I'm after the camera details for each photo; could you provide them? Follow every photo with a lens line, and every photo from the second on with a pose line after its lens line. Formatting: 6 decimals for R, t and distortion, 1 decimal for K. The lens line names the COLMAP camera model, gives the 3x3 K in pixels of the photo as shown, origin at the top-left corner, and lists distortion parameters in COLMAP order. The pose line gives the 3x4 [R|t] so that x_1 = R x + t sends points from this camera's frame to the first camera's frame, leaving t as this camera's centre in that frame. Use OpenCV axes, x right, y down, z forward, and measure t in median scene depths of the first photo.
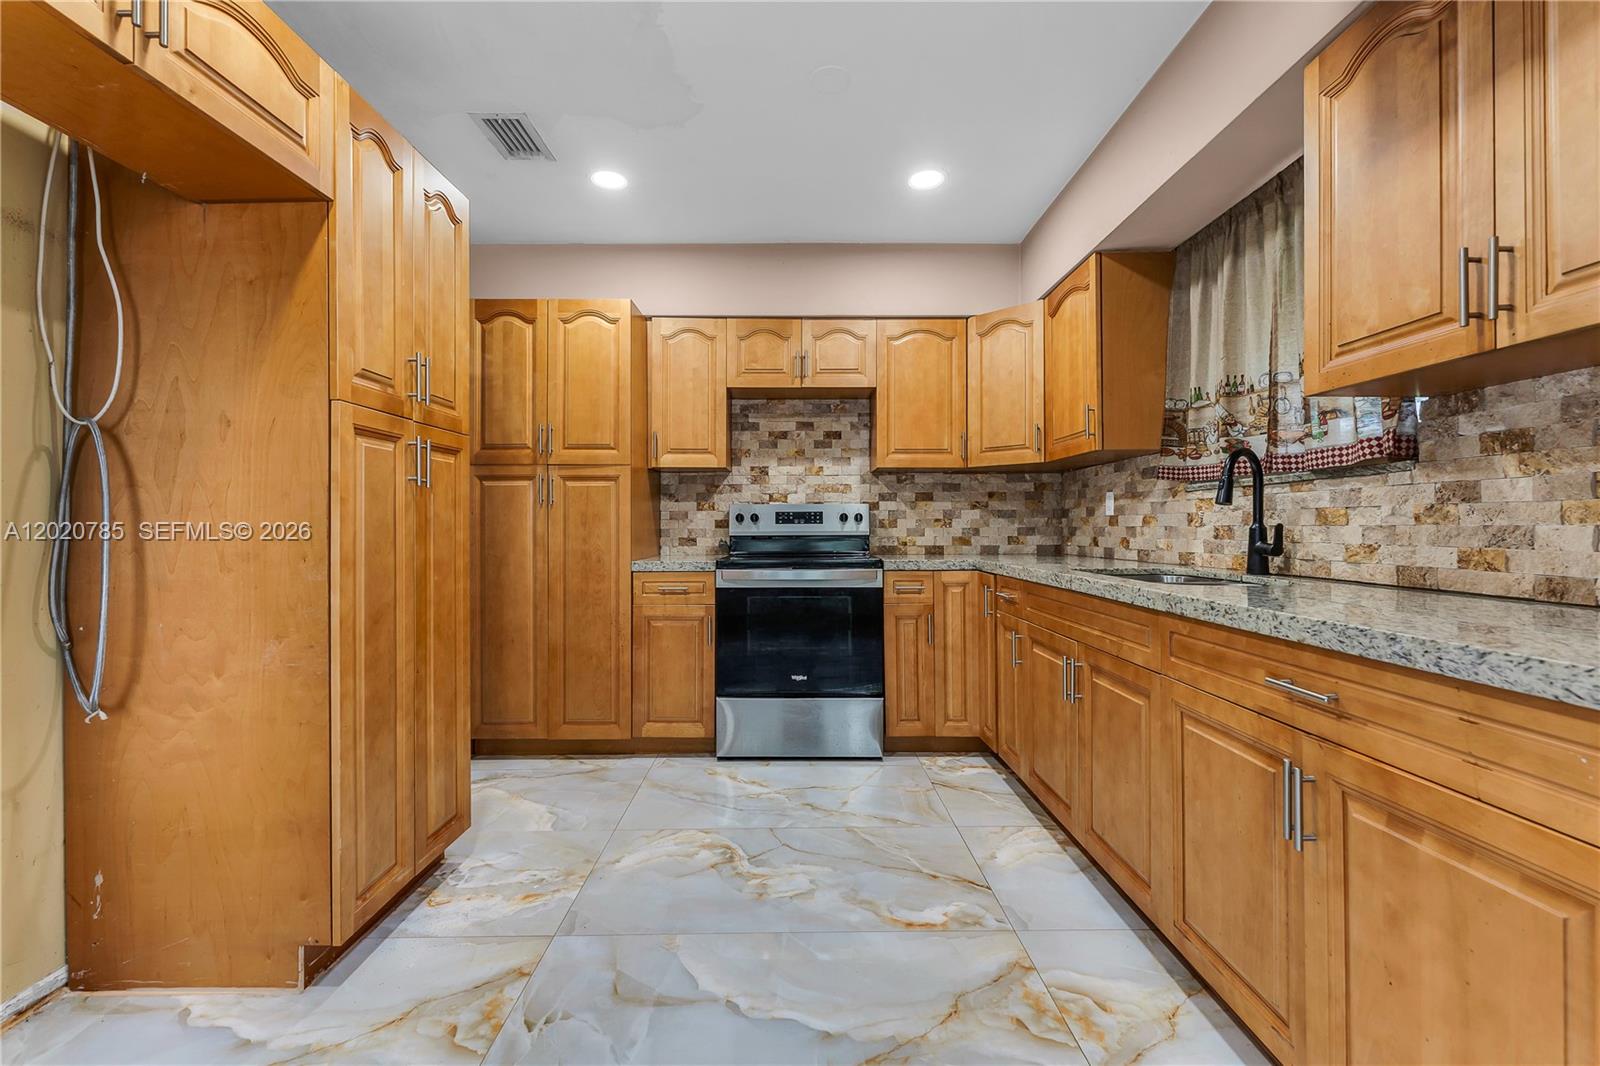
lens RADIAL K [[660.6, 0, 795.3], [0, 660.6, 522.0], [0, 0, 1]] dist [-0.000139, -0.000384]
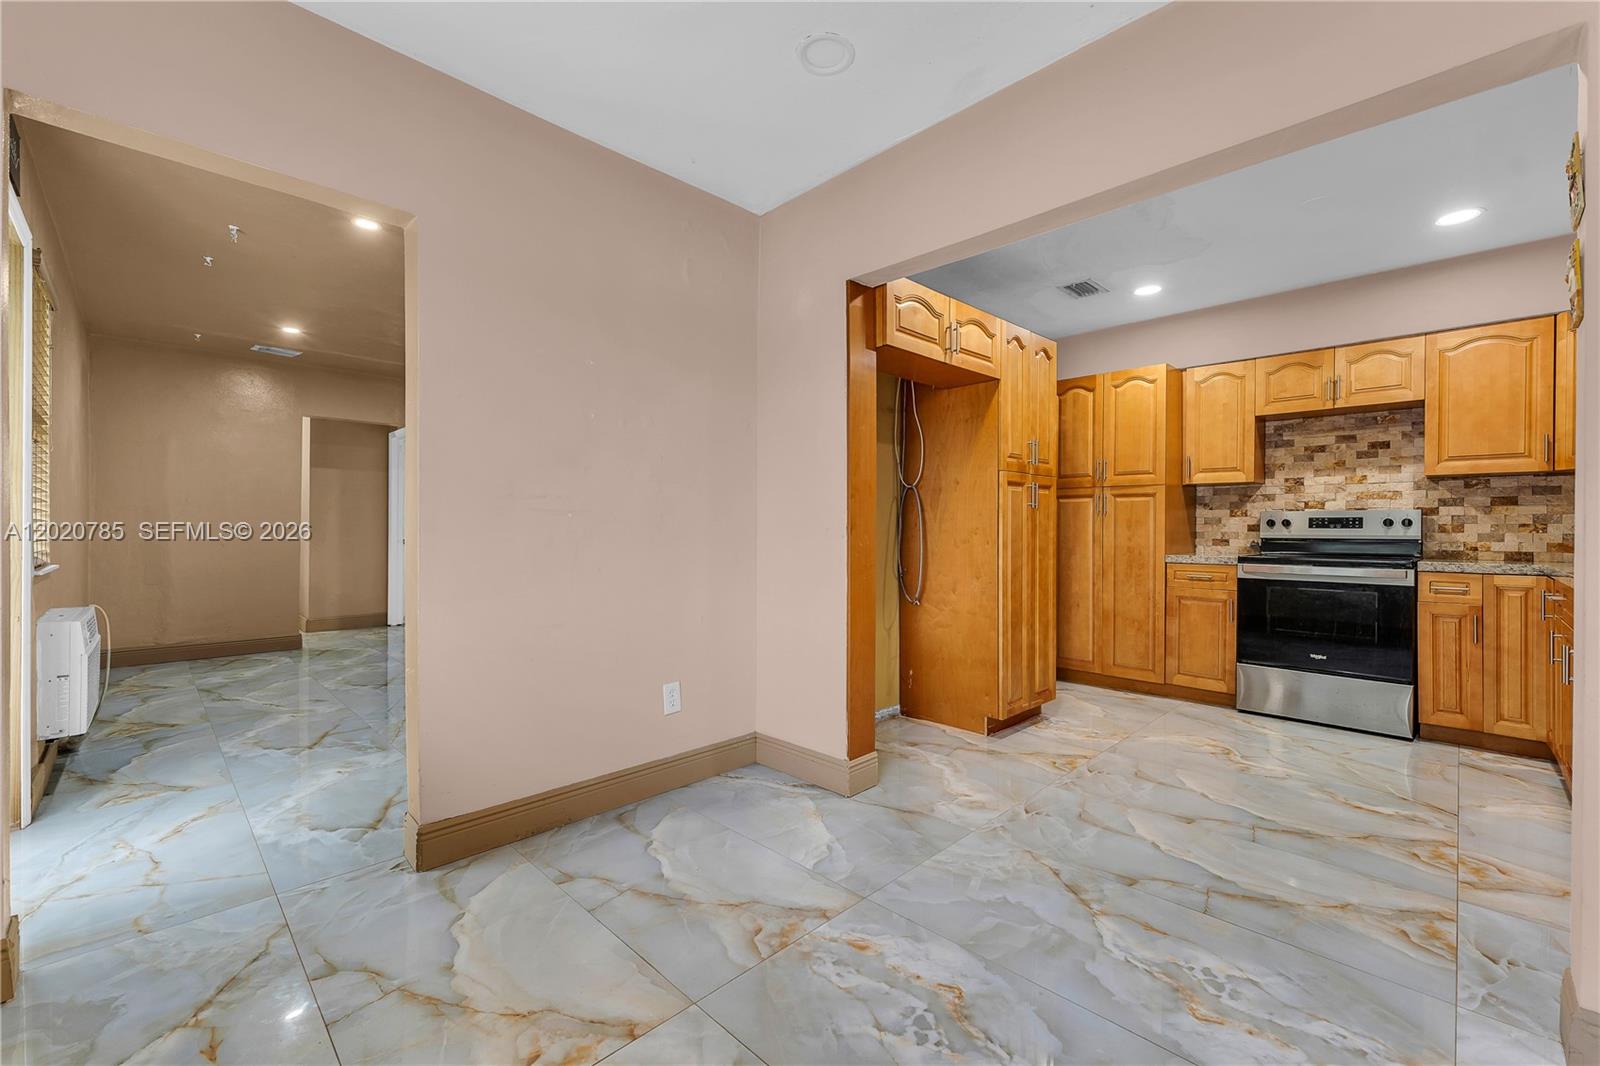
lens RADIAL K [[662.5, 0, 795.3], [0, 662.5, 529.9], [0, 0, 1]] dist [0.001264, -0.000128]
pose [[0.698275, 0.007630, -0.715789, 0.200295], [-0.001502, 0.999957, 0.009193, -0.004051], [0.715828, -0.005344, 0.698256, -0.512067]]
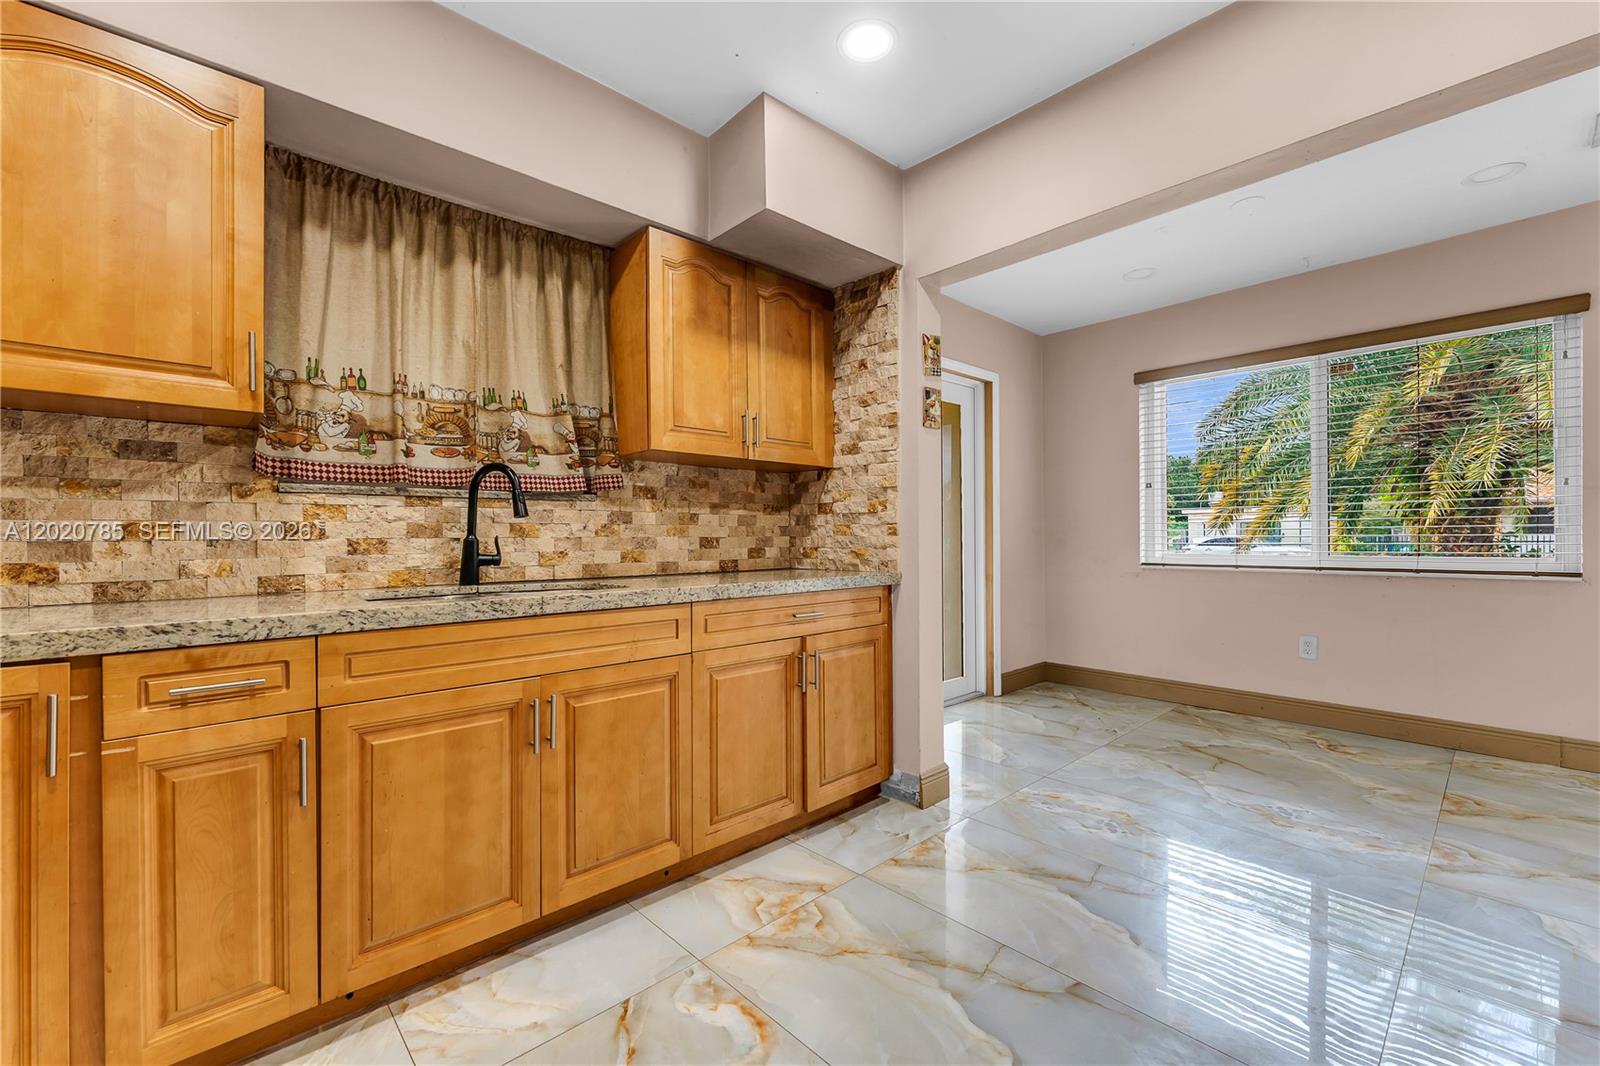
lens RADIAL K [[663.1, 0, 800.0], [0, 663.1, 533.0], [0, 0, 1]] dist [0.000591, -0.000048]
pose [[-0.677699, 0.014426, 0.735198, -0.271269], [0.005266, 0.999877, -0.014765, 0.010722], [-0.735321, -0.006135, -0.677691, 0.879820]]
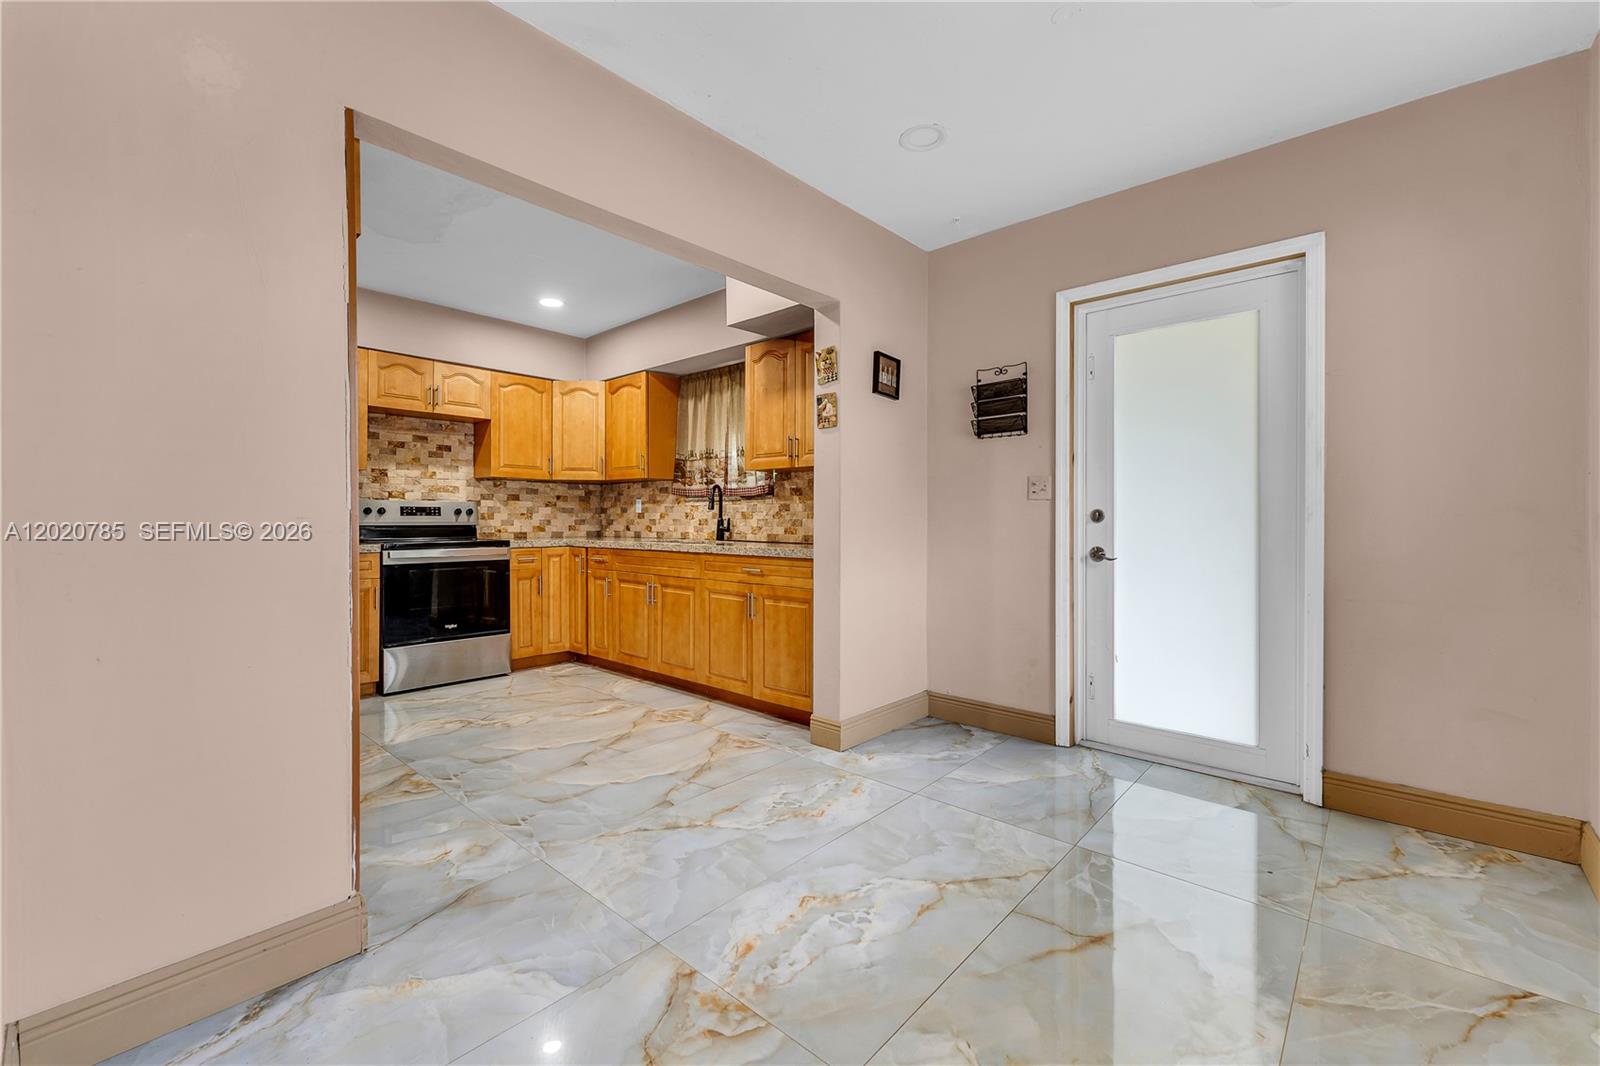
lens RADIAL K [[660.6, 0, 795.3], [0, 660.6, 522.0], [0, 0, 1]] dist [-0.000139, -0.000384]
pose [[0.675467, 0.001086, 0.737390, -0.526724], [-0.008865, 0.999939, 0.006648, -0.000820], [-0.737337, -0.011028, 0.675435, -0.474868]]
